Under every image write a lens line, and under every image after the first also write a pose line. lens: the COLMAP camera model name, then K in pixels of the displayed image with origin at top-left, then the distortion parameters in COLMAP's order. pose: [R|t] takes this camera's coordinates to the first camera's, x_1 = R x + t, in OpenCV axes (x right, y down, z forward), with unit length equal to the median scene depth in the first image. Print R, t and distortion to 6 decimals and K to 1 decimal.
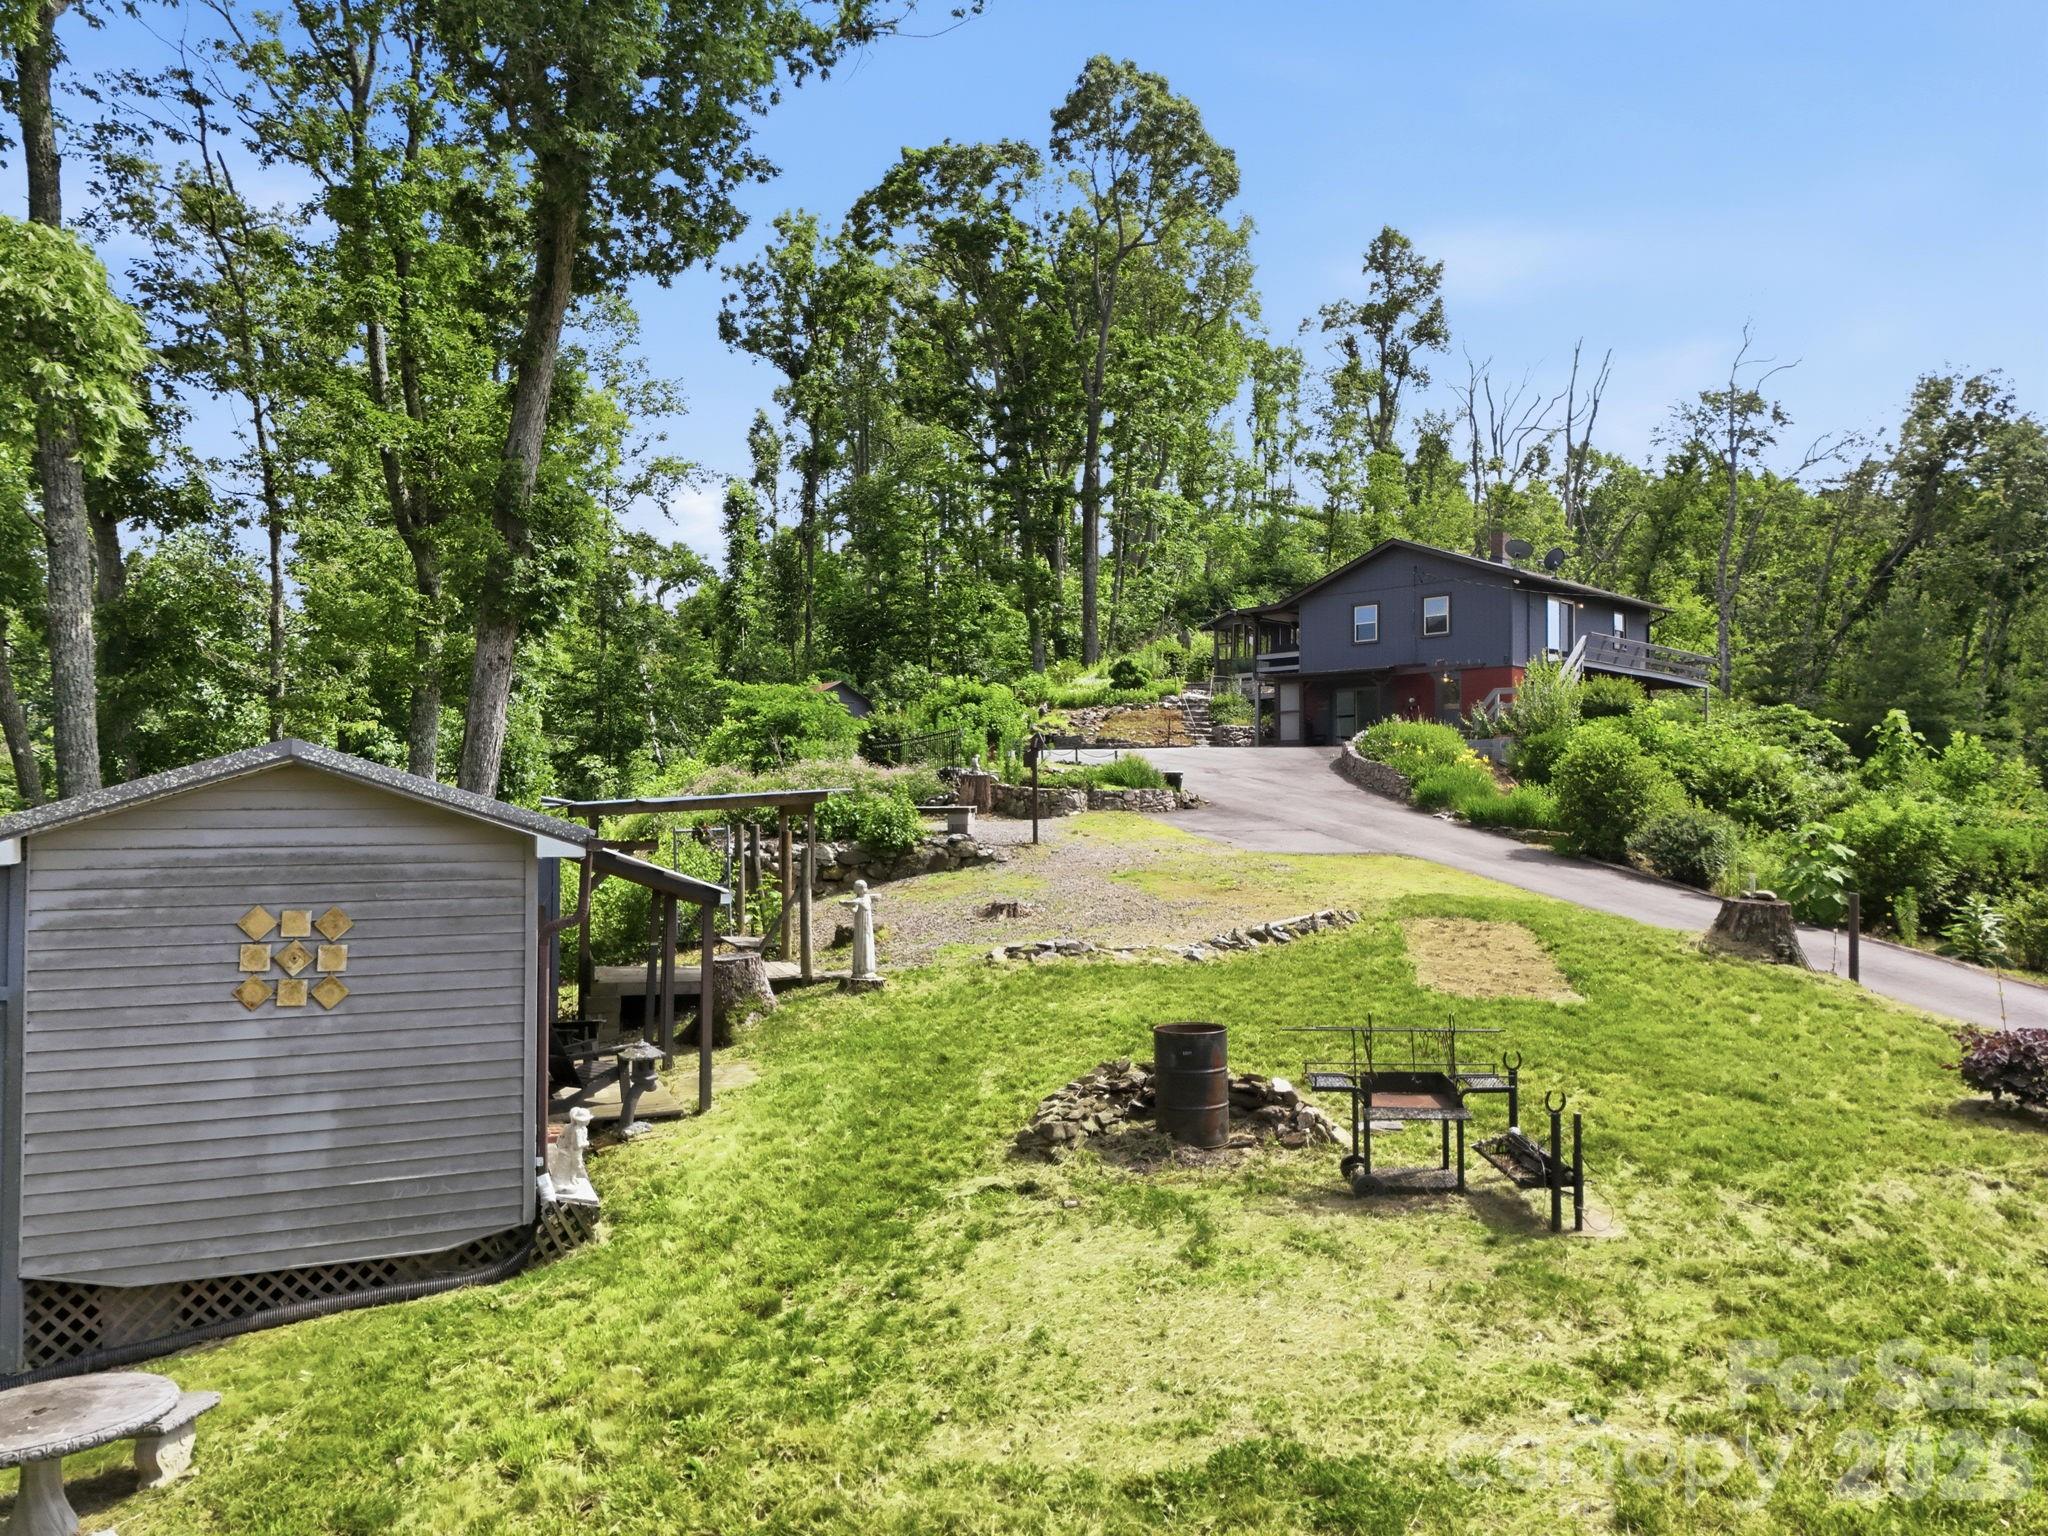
lens RADIAL K [[1494.3, 0, 1036.3], [0, 1494.3, 760.3], [0, 0, 1]] dist [0.092522, -0.099908]
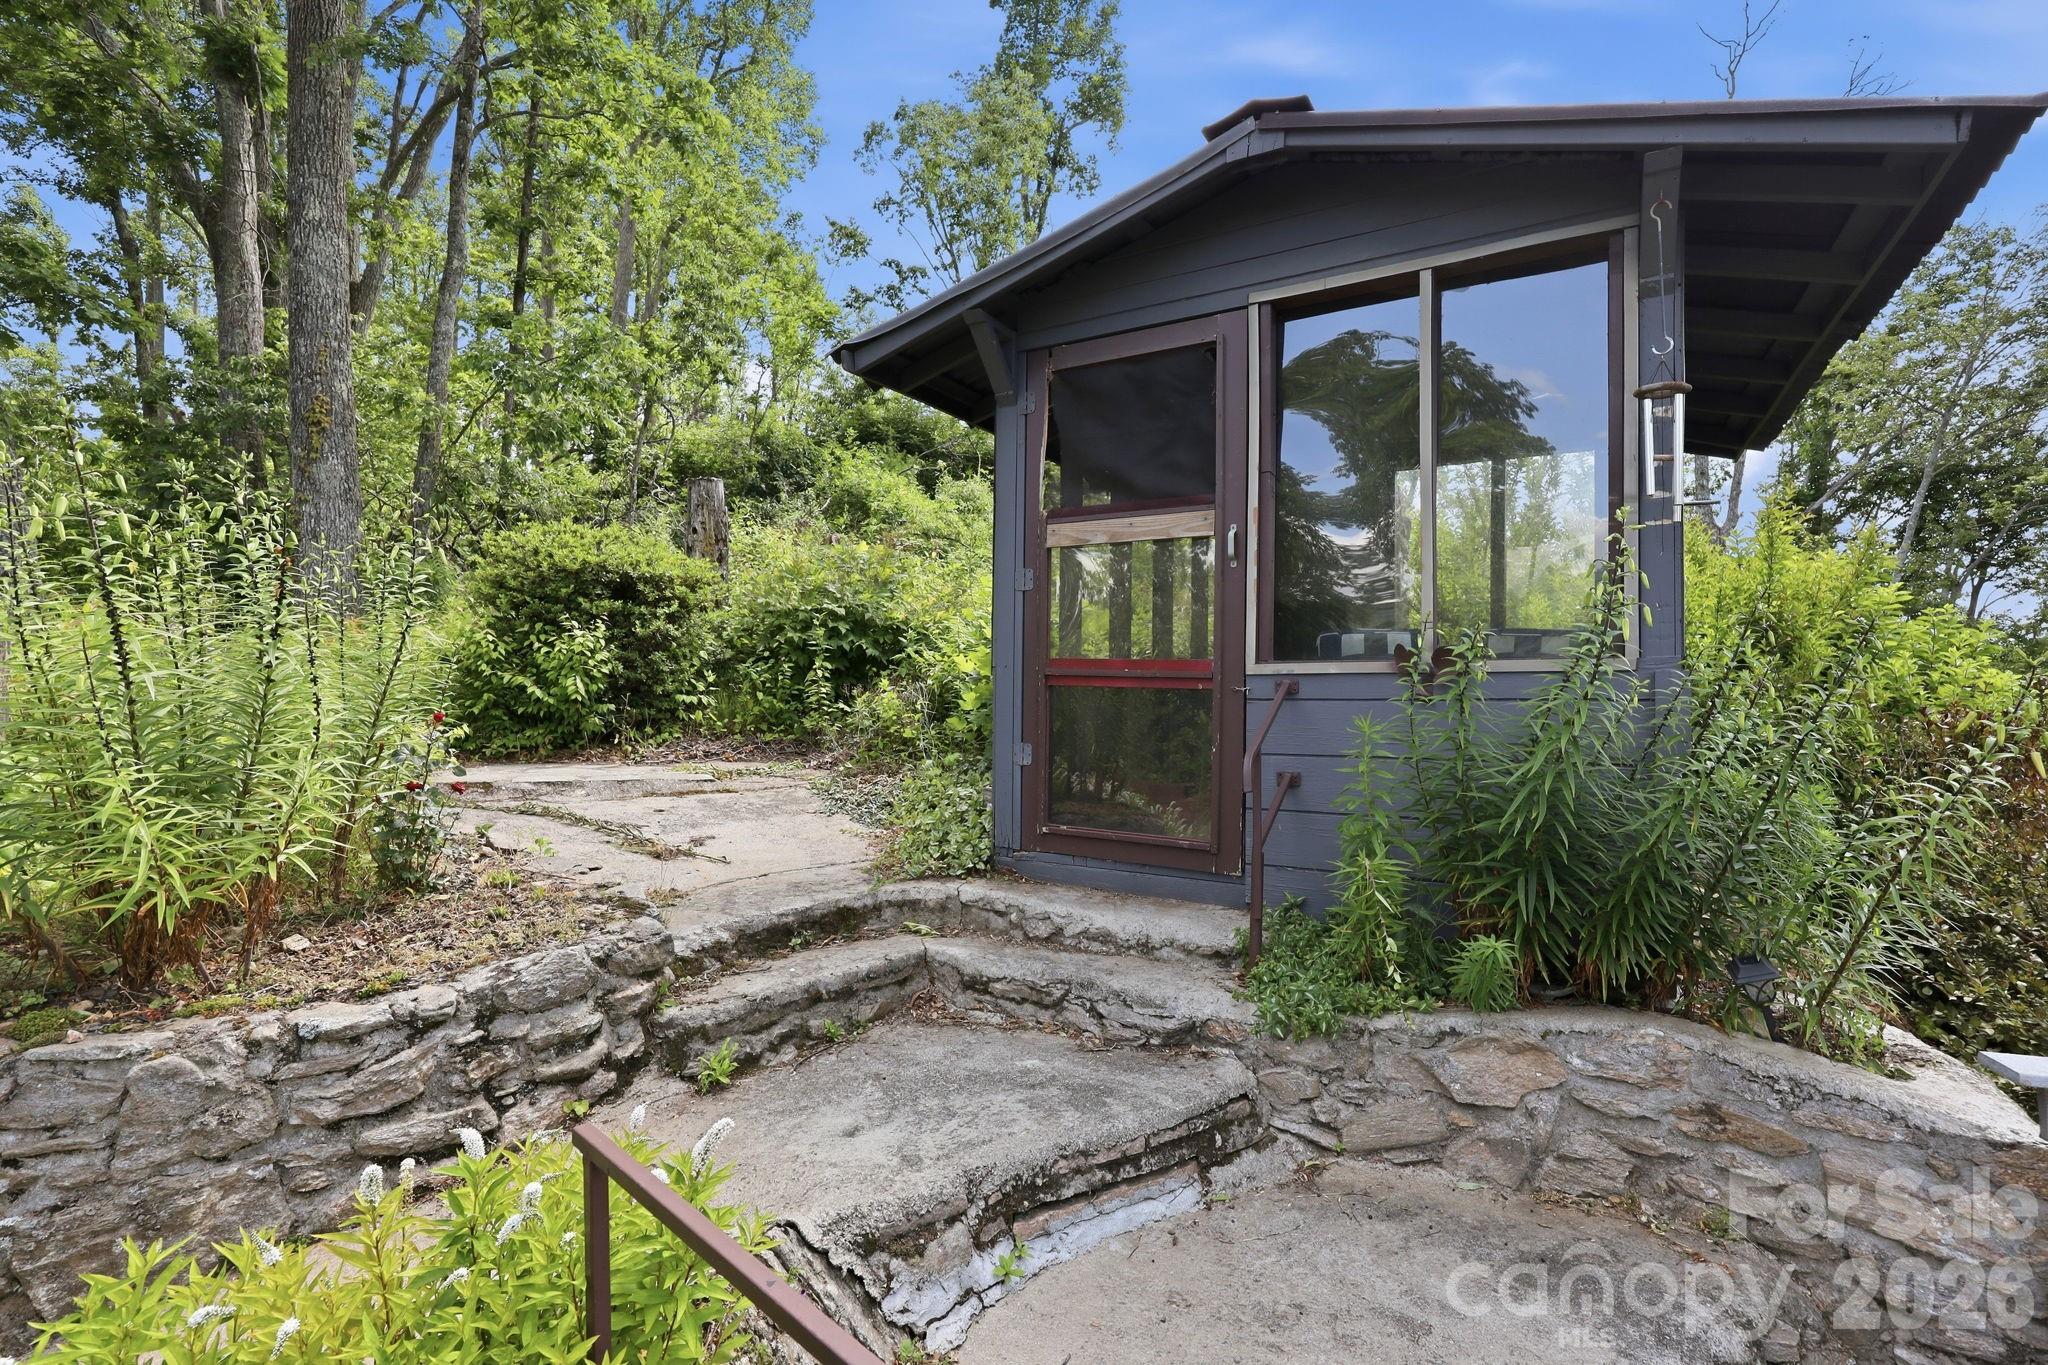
lens RADIAL K [[877.4, 0, 1024.0], [0, 877.4, 682.5], [0, 0, 1]] dist [0.000530, 0.000120]
pose [[0.897330, 0.005396, 0.441326, 0.067408], [-0.014283, 0.999757, 0.016818, -0.042872], [-0.441128, -0.021395, 0.897189, 0.671293]]
